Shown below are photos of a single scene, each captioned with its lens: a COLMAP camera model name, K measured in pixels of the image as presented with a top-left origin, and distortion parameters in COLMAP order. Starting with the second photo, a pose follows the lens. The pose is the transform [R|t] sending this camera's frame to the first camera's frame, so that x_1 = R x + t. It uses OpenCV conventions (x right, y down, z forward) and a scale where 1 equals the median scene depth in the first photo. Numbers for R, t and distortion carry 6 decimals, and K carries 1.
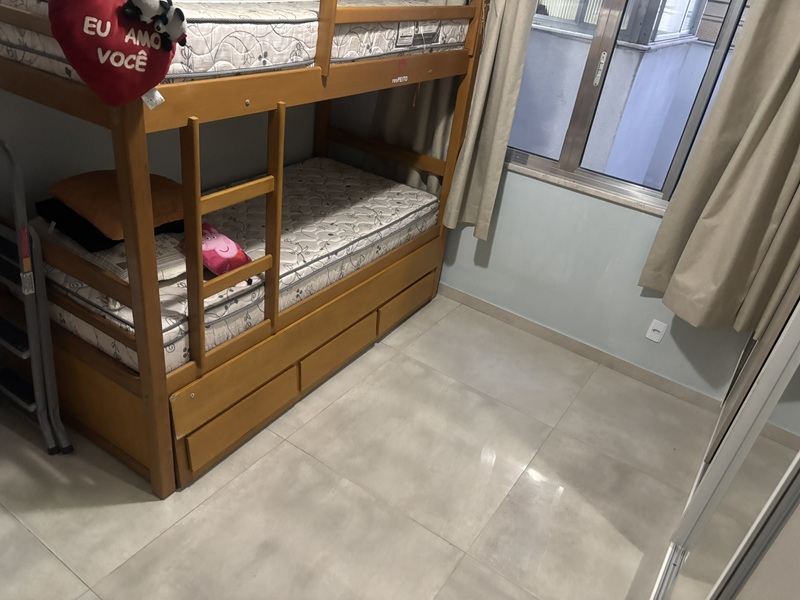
lens RADIAL K [[594.7, 0, 400.5], [0, 594.7, 301.6], [0, 0, 1]] dist [0.019300, -0.044074]
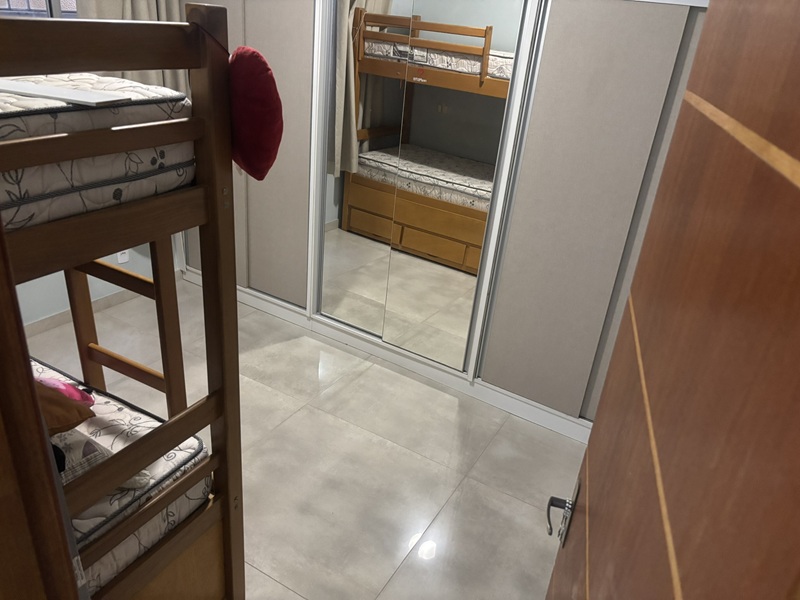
lens RADIAL K [[594.7, 0, 402.8], [0, 594.7, 298.8], [0, 0, 1]] dist [0.019300, -0.044074]
pose [[-0.038316, -0.553686, 0.831844, -0.936999], [0.416210, 0.747965, 0.517027, -0.392380], [-0.908461, 0.366032, 0.201791, 0.440616]]
